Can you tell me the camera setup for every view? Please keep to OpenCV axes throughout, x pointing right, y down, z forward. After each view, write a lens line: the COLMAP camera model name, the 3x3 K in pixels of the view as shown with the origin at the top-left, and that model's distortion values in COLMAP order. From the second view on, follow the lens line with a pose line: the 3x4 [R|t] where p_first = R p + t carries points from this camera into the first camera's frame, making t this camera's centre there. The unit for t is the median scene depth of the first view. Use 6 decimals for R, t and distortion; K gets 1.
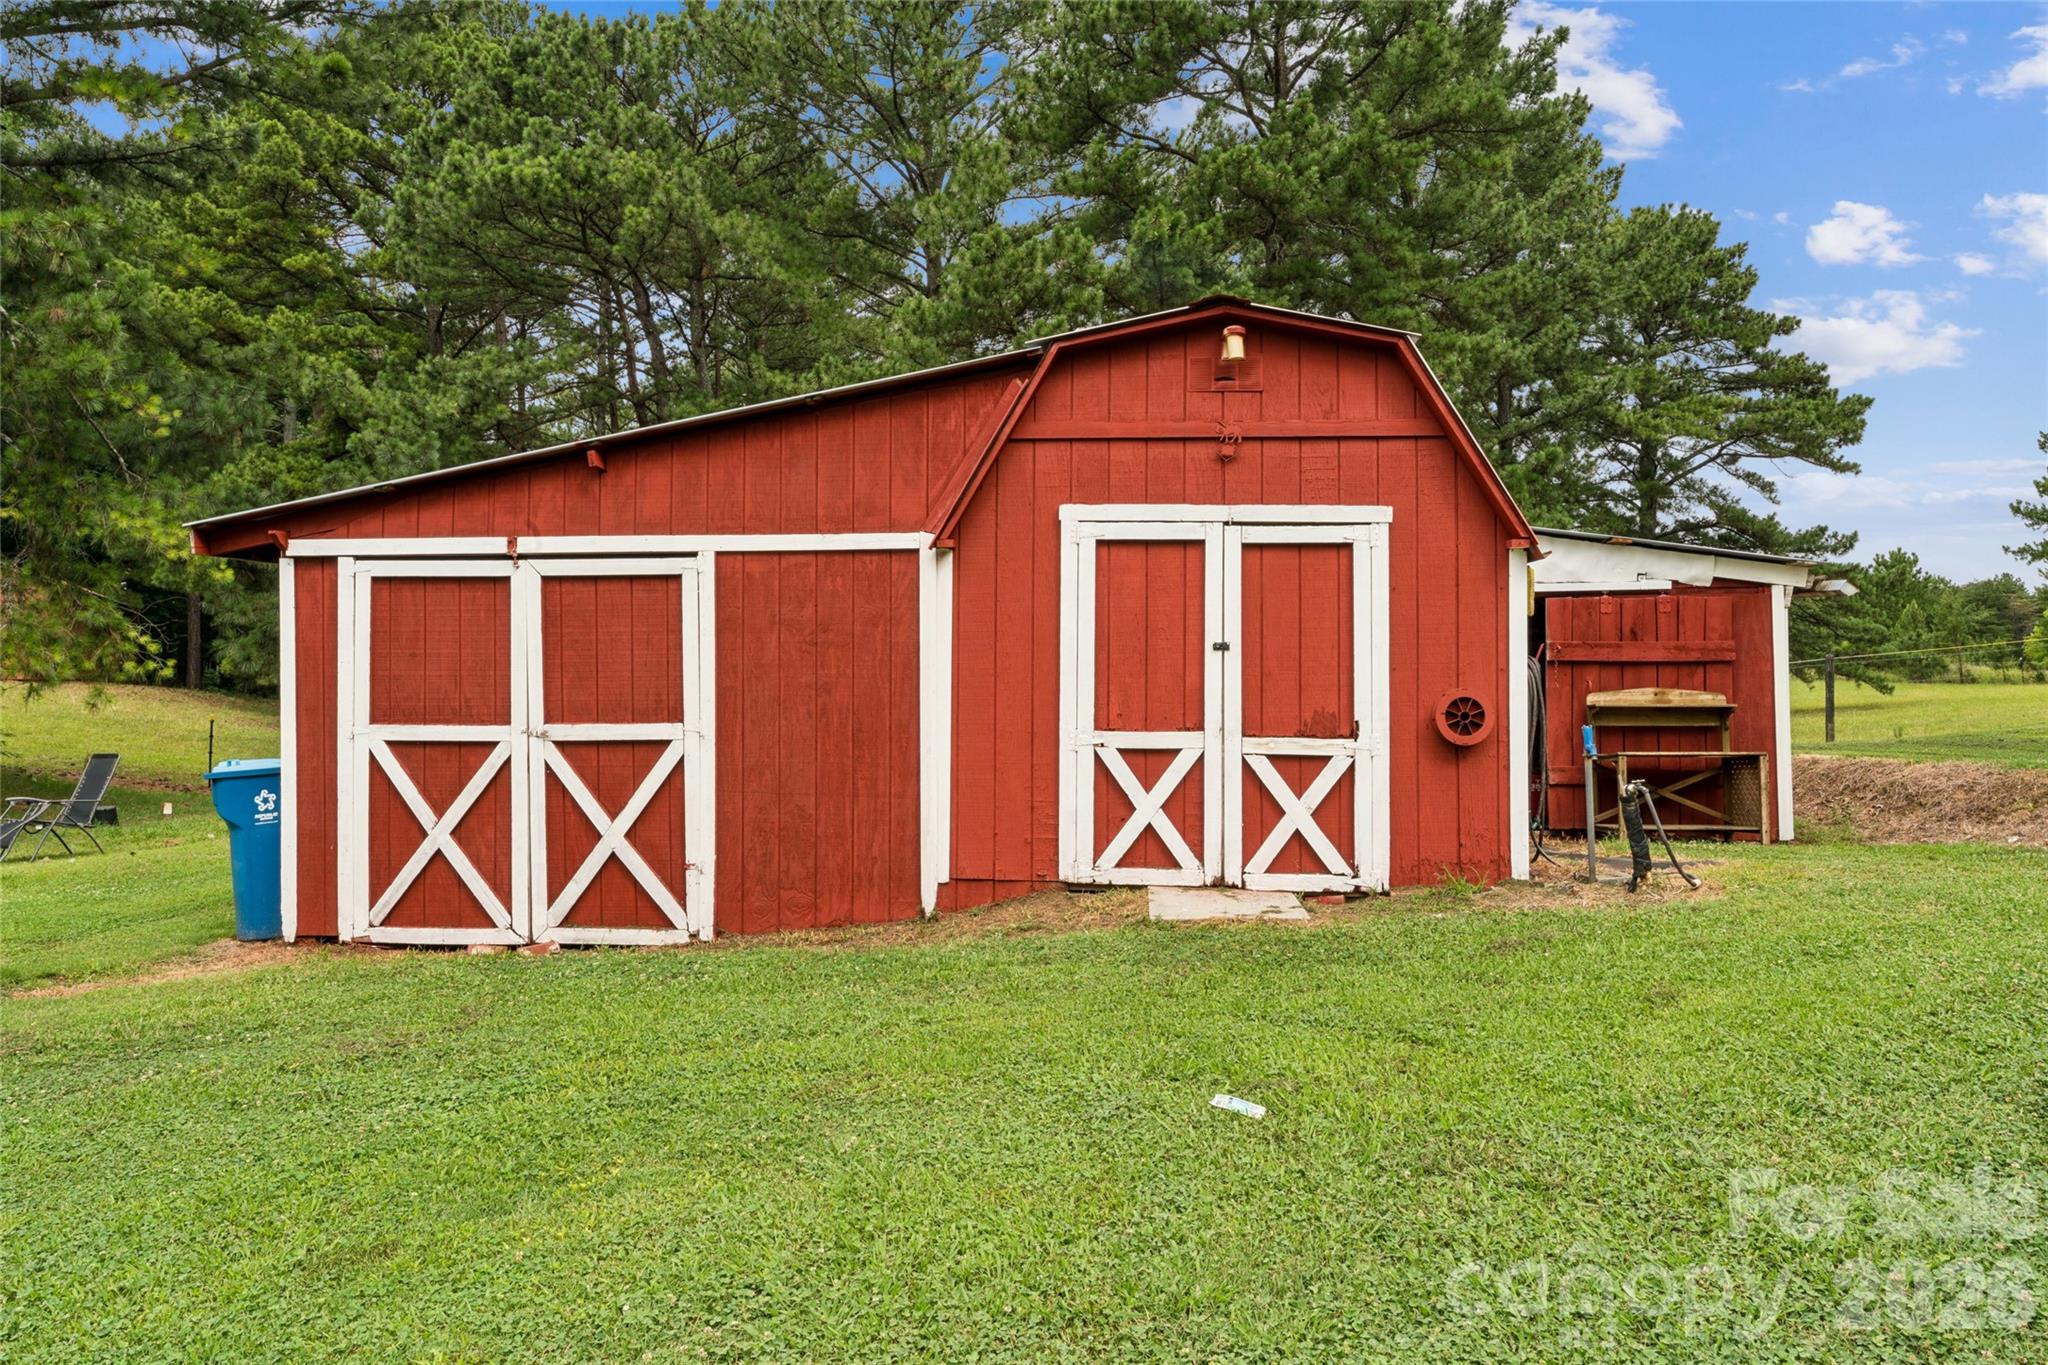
lens RADIAL K [[1391.4, 0, 1023.7], [0, 1391.4, 678.5], [0, 0, 1]] dist [0.004527, 0.000063]
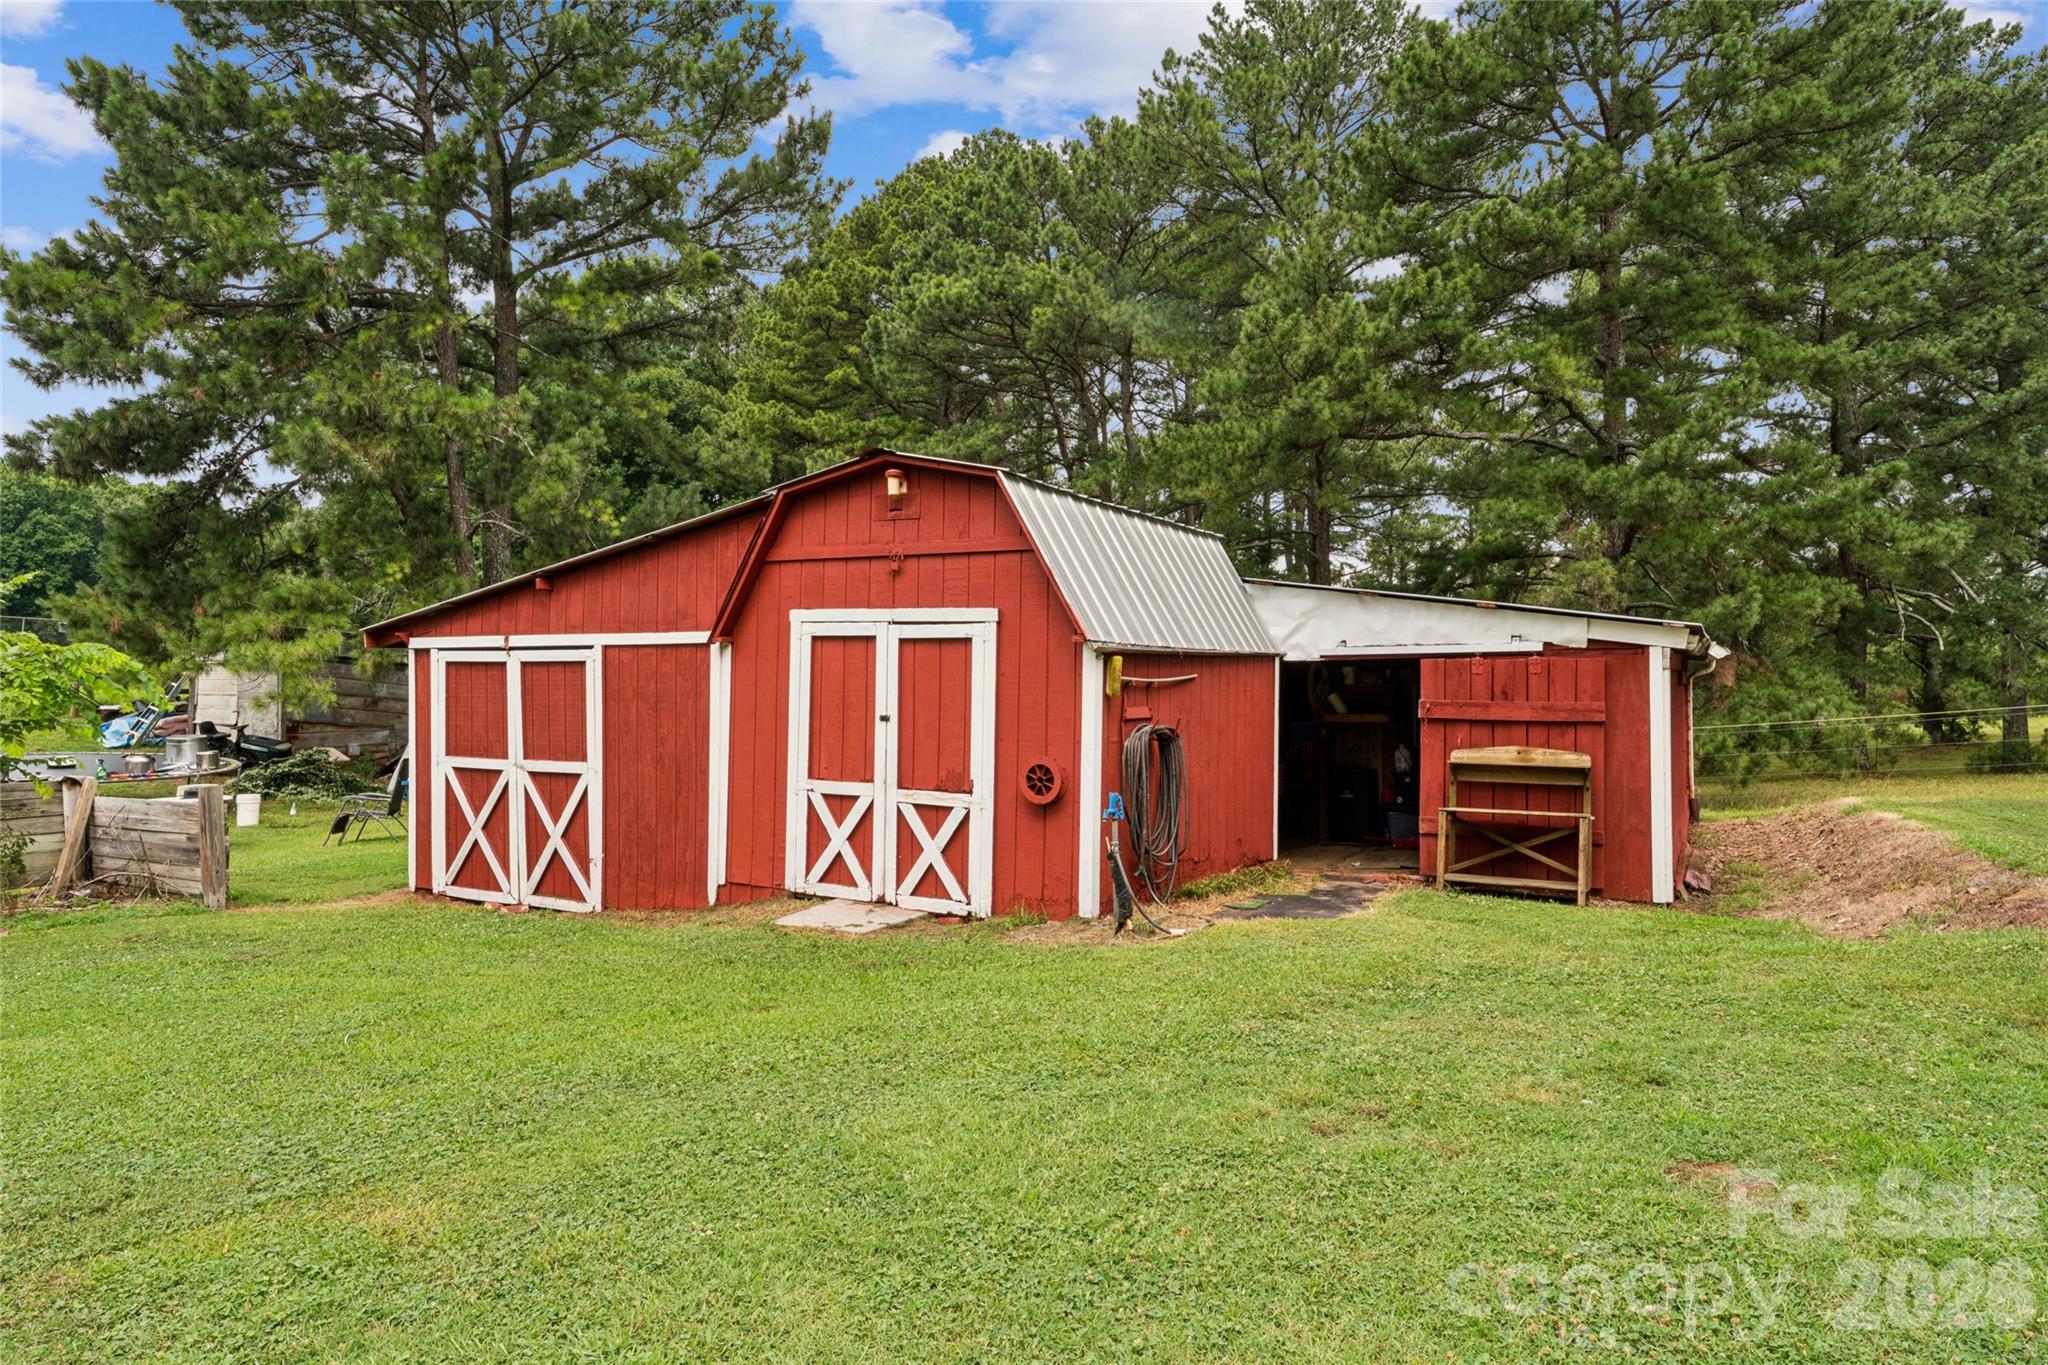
lens RADIAL K [[1259.7, 0, 1022.7], [0, 1259.7, 679.4], [0, 0, 1]] dist [-0.009305, 0.004643]
pose [[0.906821, 0.005577, -0.421479, 0.732995], [-0.006607, 0.999978, -0.000984, -0.057216], [0.421464, 0.003677, 0.906838, -0.008799]]
